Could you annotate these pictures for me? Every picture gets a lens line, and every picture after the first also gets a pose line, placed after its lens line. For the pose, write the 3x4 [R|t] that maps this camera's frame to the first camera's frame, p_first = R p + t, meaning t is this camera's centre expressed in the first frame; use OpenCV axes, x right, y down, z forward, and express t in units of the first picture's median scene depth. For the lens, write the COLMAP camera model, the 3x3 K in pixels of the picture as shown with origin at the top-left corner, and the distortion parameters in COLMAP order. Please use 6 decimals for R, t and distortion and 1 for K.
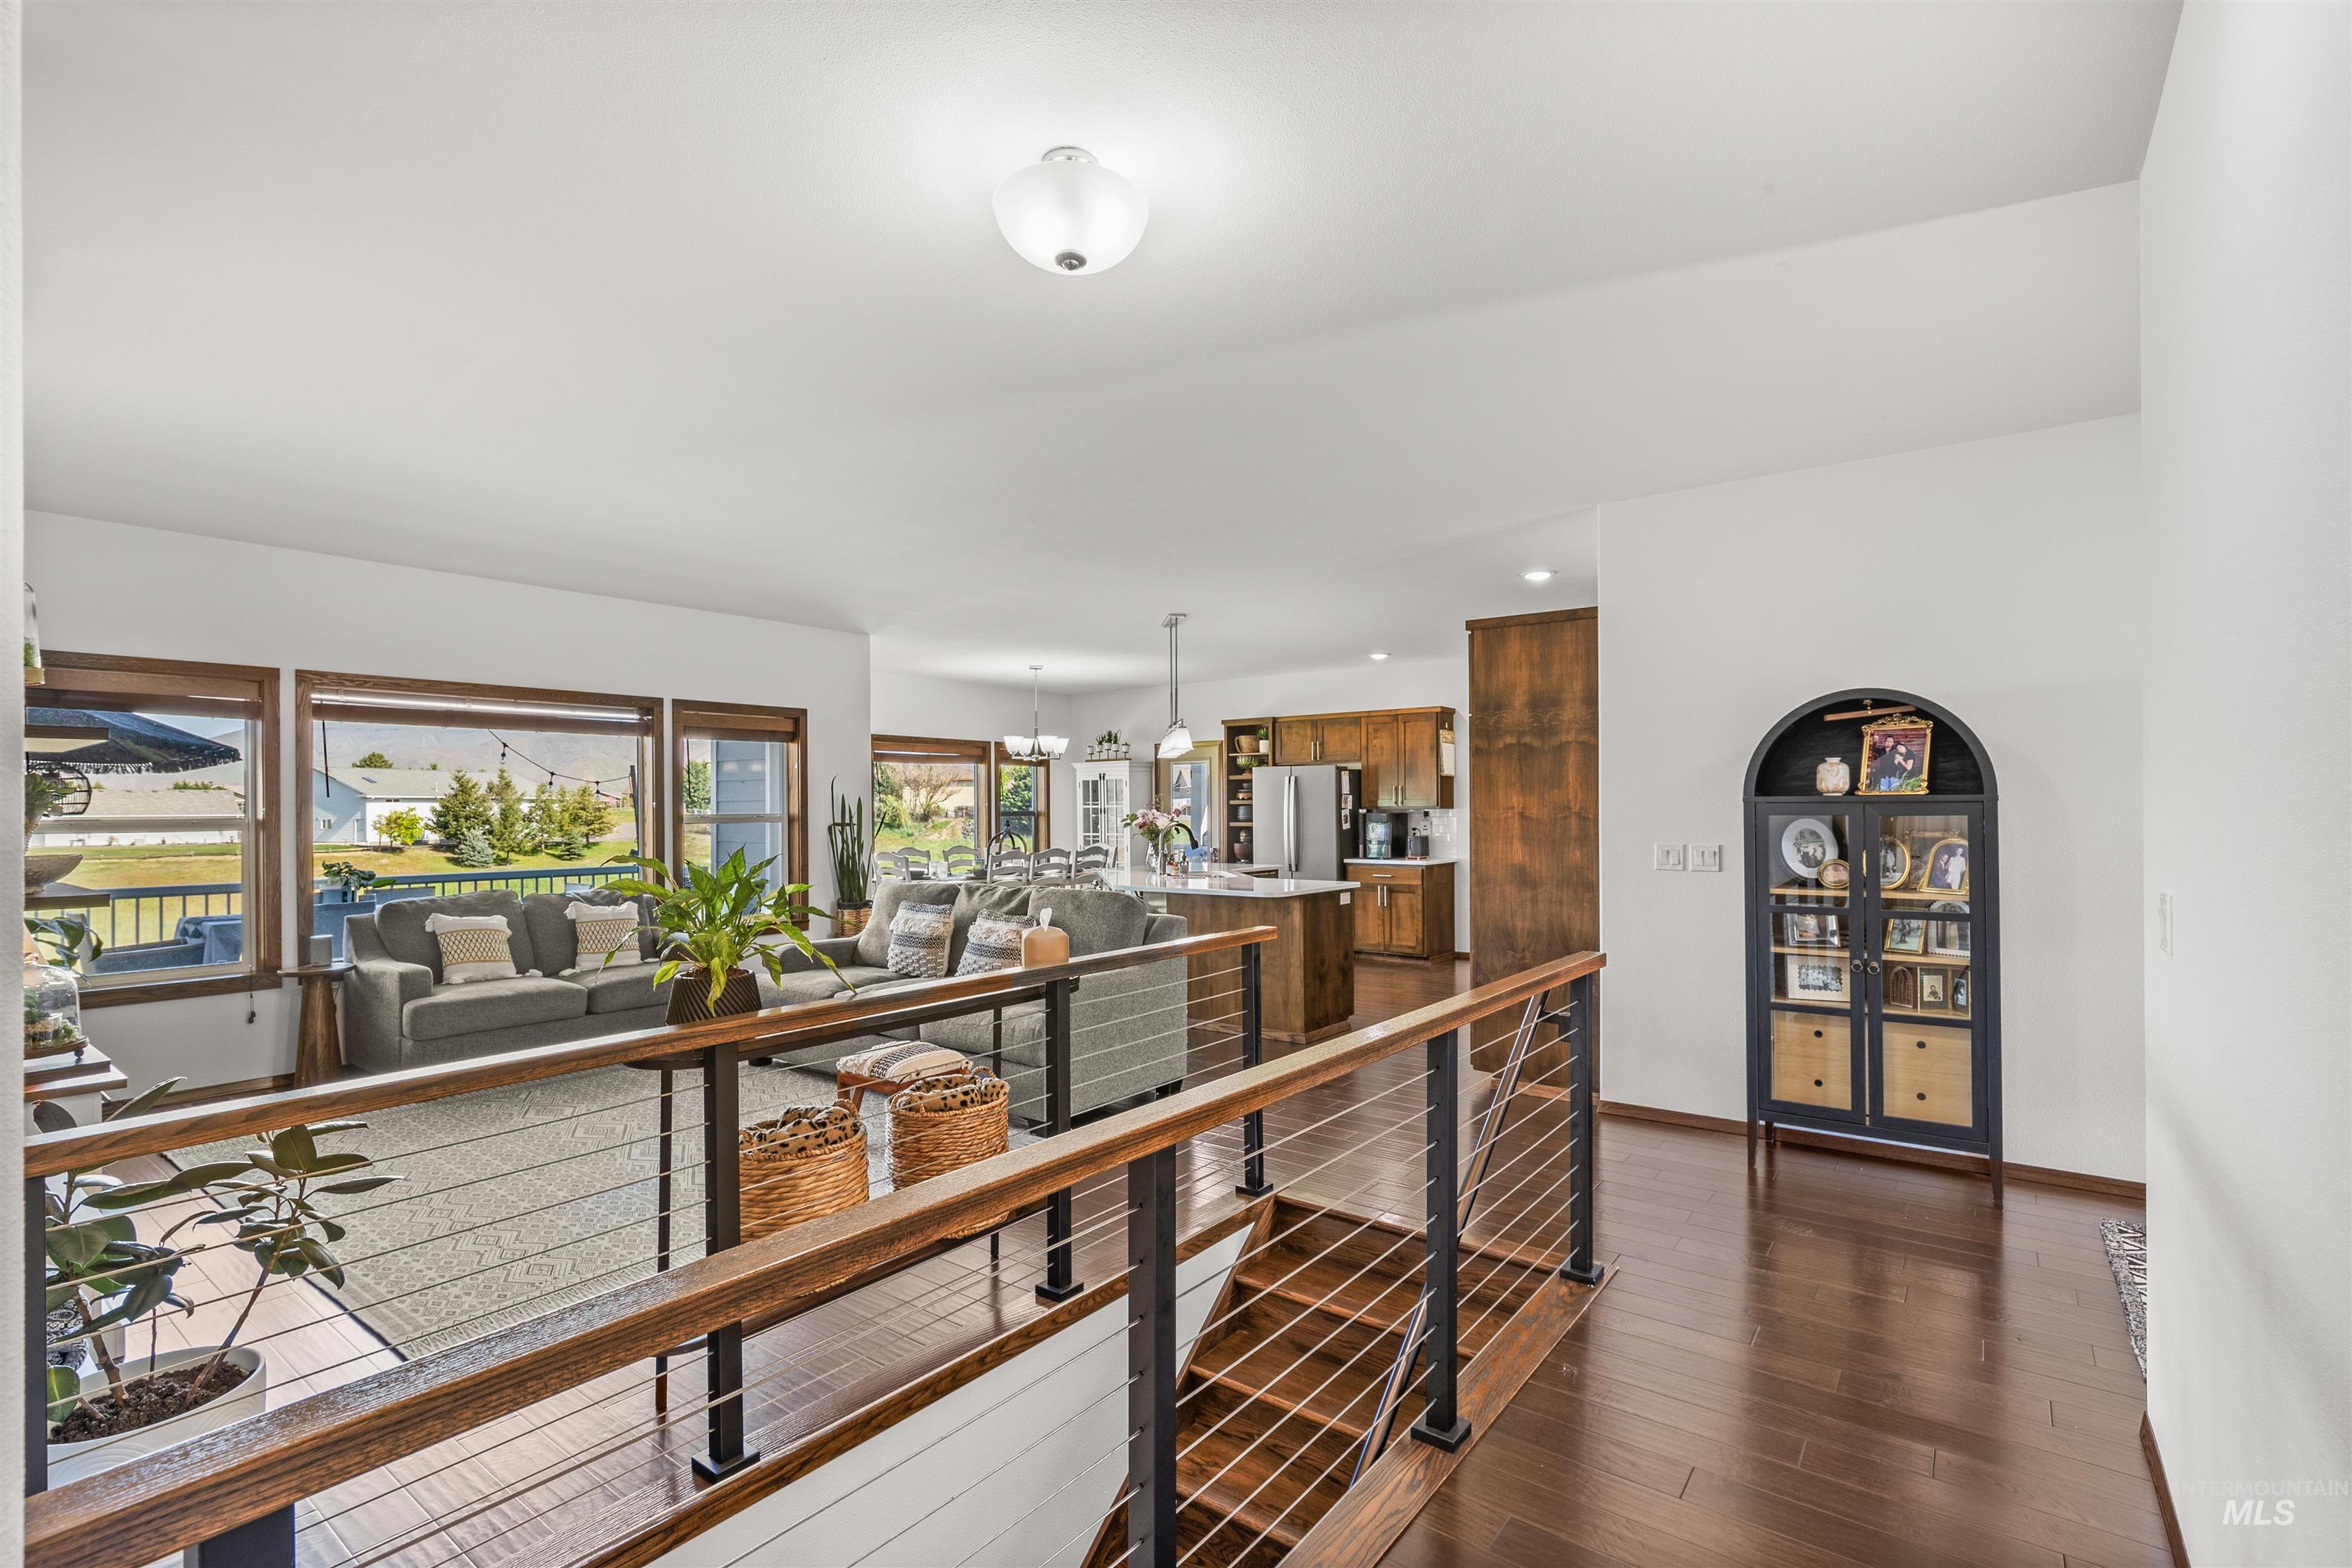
lens RADIAL K [[1081.6, 0, 1176.0], [0, 1081.6, 784.0], [0, 0, 1]] dist [0.000450, 0.000143]
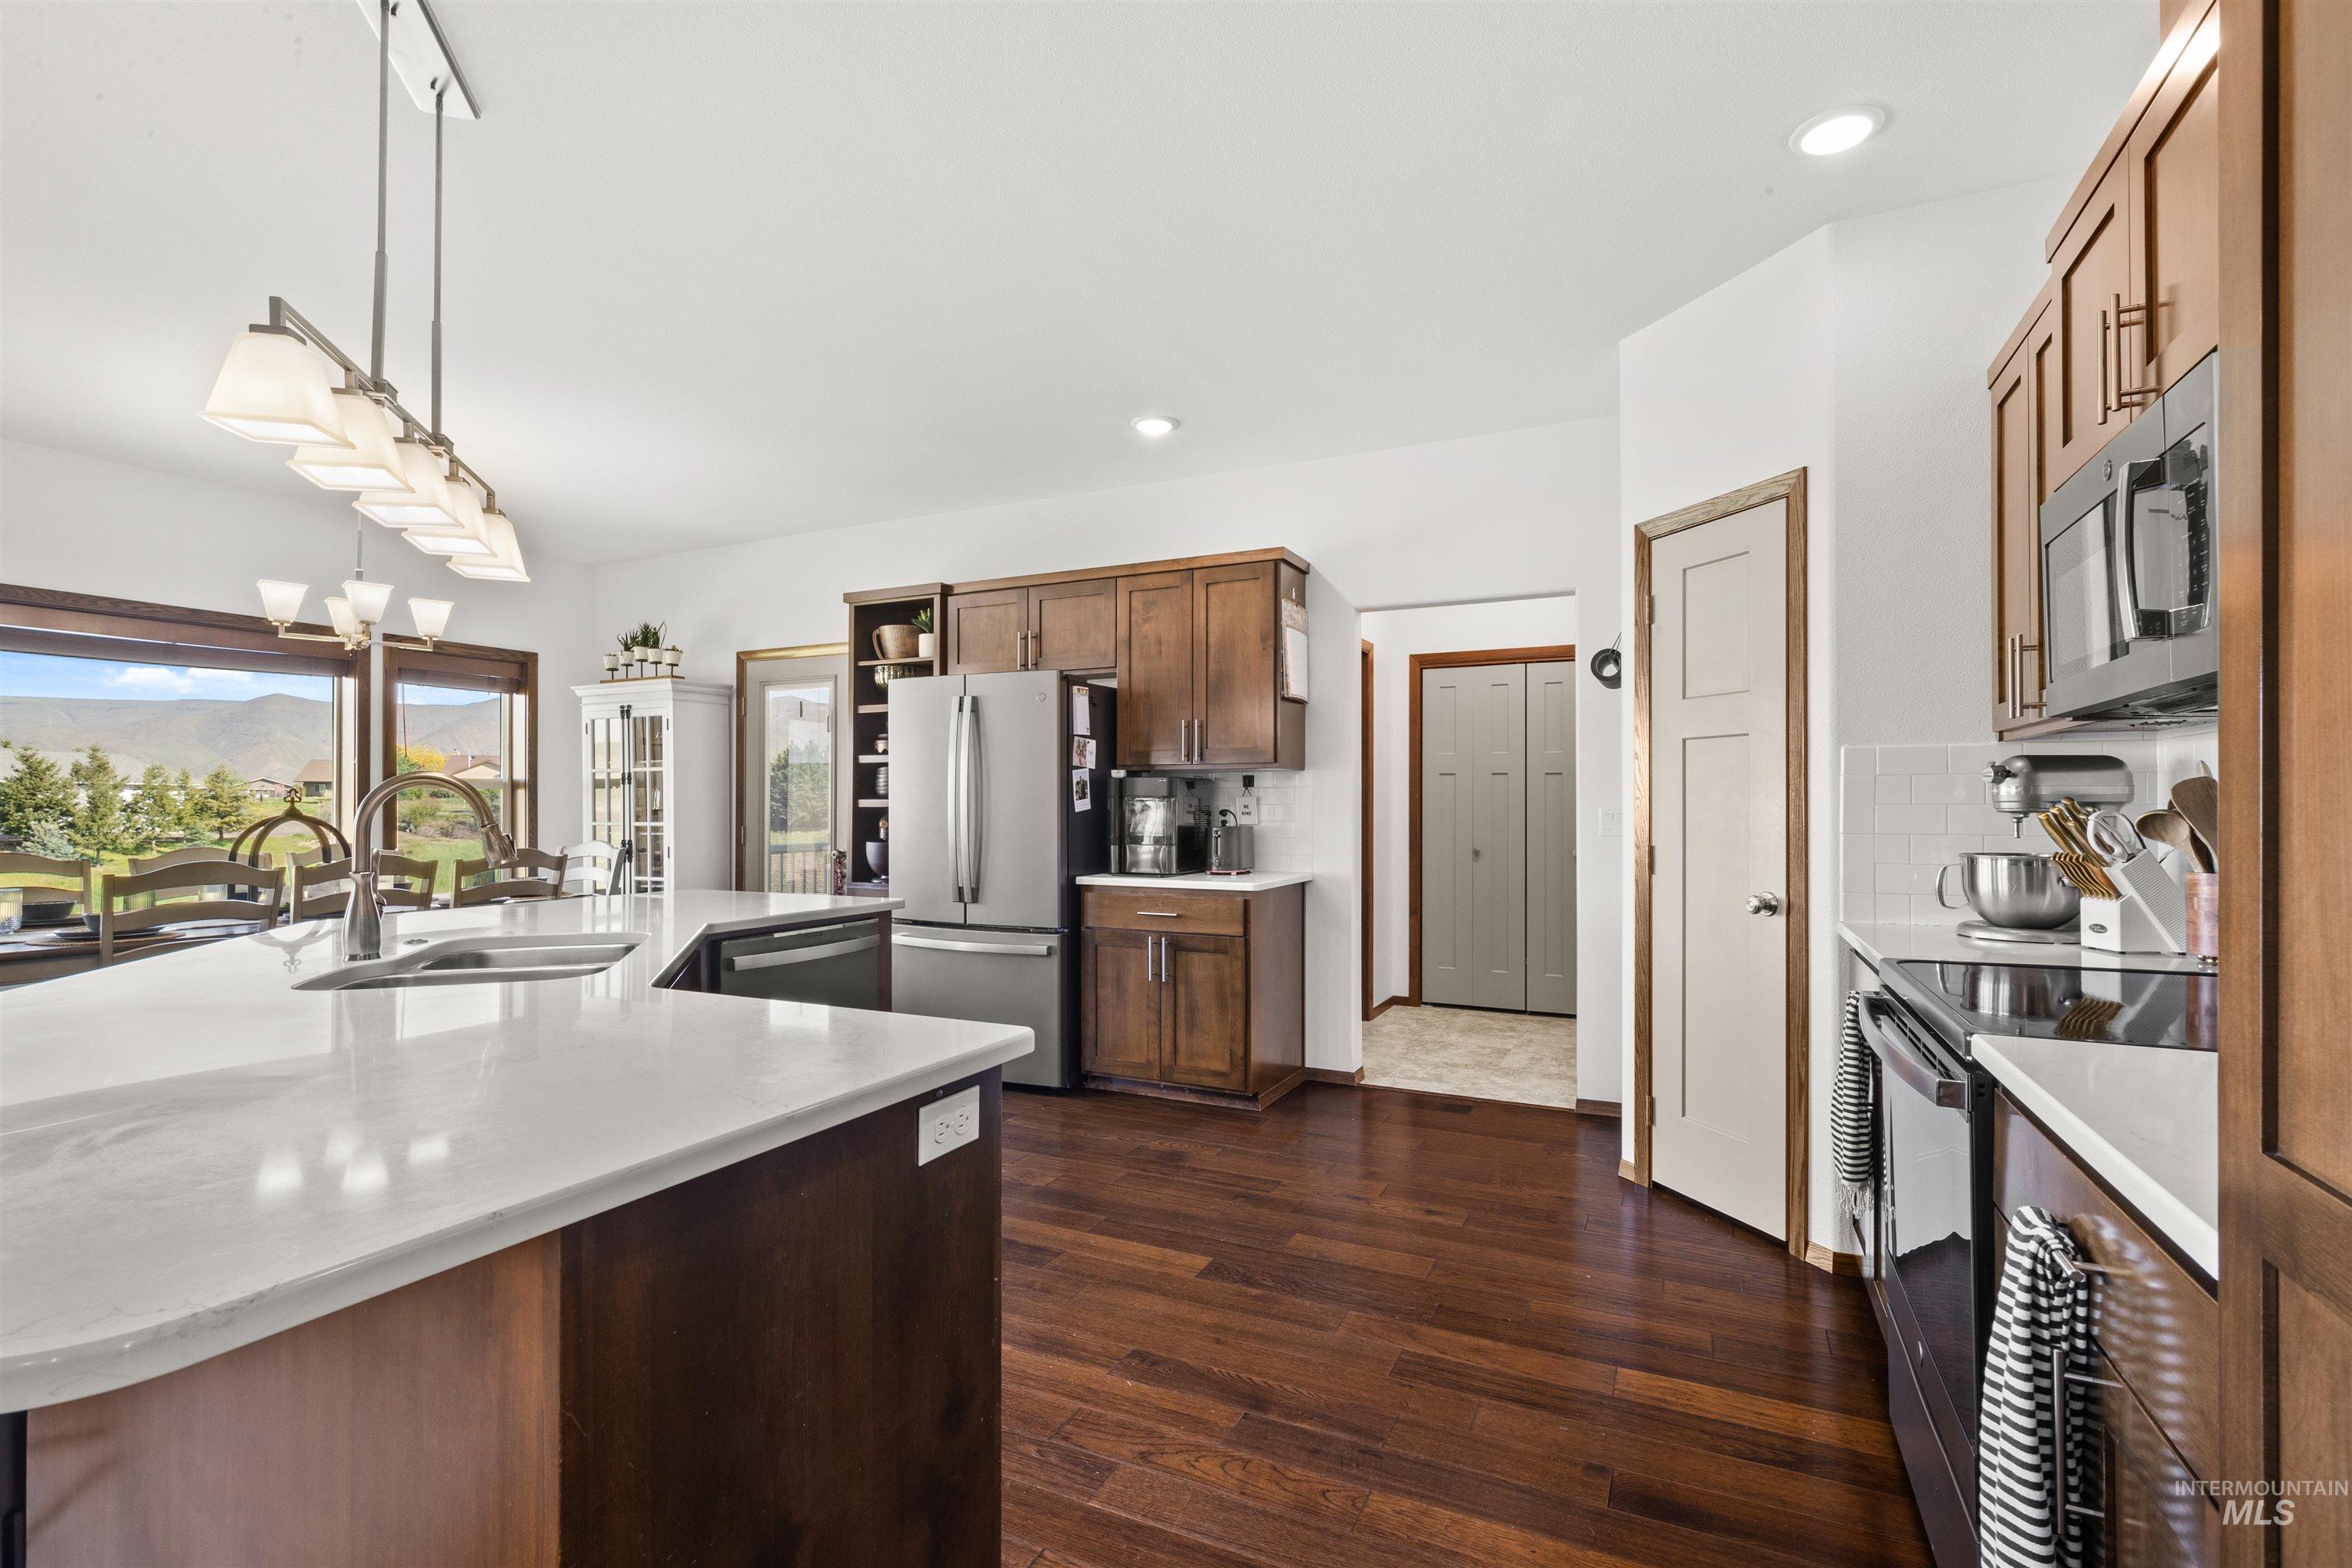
lens RADIAL K [[1081.6, 0, 1176.0], [0, 1081.6, 784.0], [0, 0, 1]] dist [0.000450, 0.000143]
pose [[0.981042, 0.009730, 0.193551, 0.104662], [-0.010471, 0.999941, 0.002807, 0.027514], [-0.193512, -0.004780, 0.981086, 0.526328]]
